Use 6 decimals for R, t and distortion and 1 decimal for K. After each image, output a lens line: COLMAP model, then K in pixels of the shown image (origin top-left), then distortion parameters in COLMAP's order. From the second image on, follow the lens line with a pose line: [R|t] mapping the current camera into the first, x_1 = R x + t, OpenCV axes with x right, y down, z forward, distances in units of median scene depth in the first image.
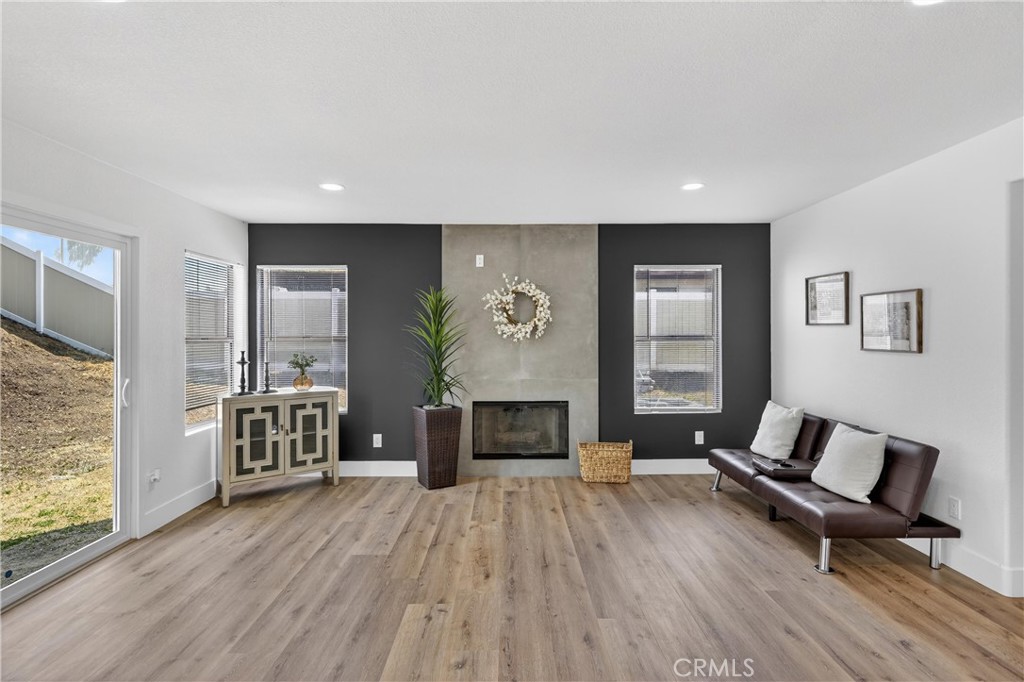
lens RADIAL K [[495.3, 0, 518.6], [0, 495.3, 338.0], [0, 0, 1]] dist [-0.001702, -0.000201]
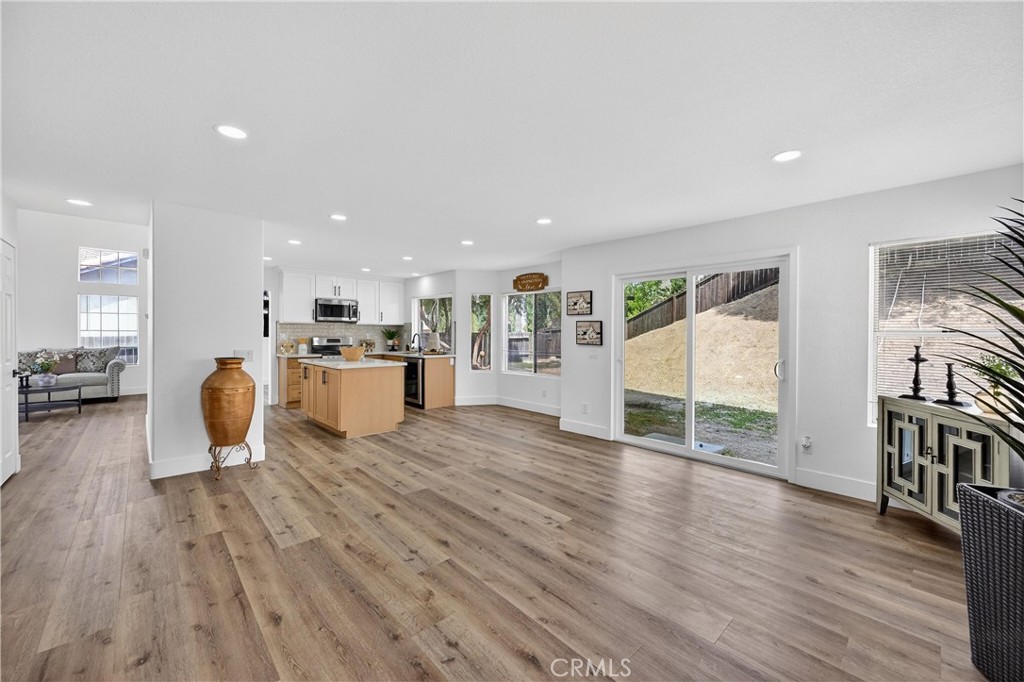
lens RADIAL K [[409.0, 0, 506.7], [0, 409.0, 340.3], [0, 0, 1]] dist [0.000339, 0.000021]
pose [[-0.757073, 0.010258, -0.653249, 0.389758], [-0.007368, 0.999679, 0.024237, 0.005381], [0.653288, 0.023163, -0.756755, 1.018563]]
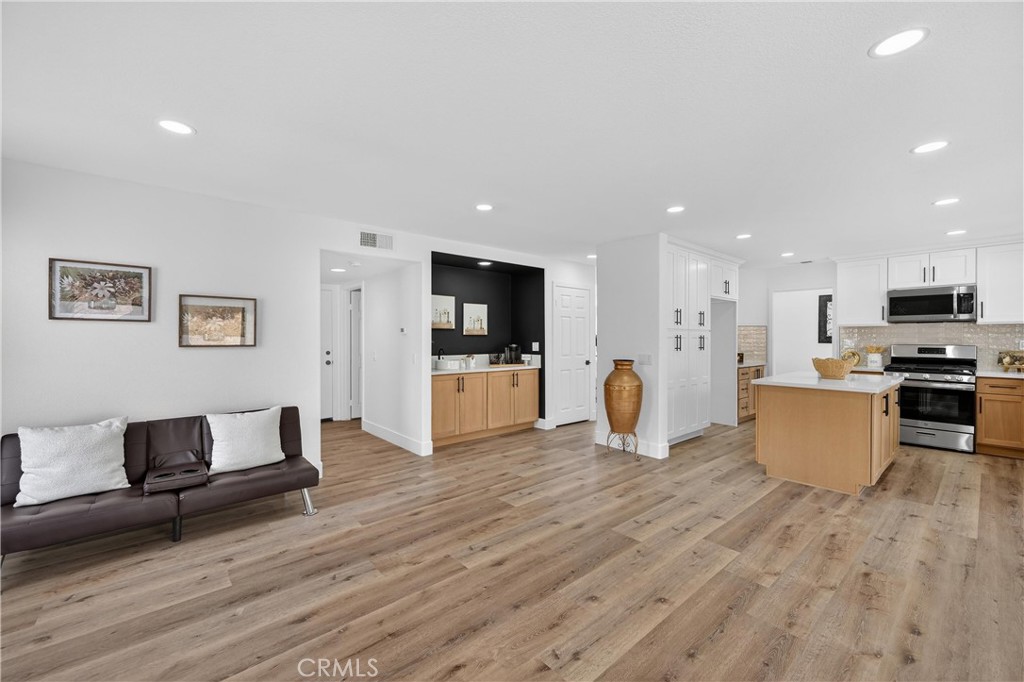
lens RADIAL K [[409.0, 0, 506.7], [0, 409.0, 340.3], [0, 0, 1]] dist [0.000339, 0.000021]
pose [[-0.625710, -0.000500, 0.780056, -0.365896], [0.008285, 0.999939, 0.007287, 0.008571], [-0.780012, 0.011022, -0.625668, 0.851995]]
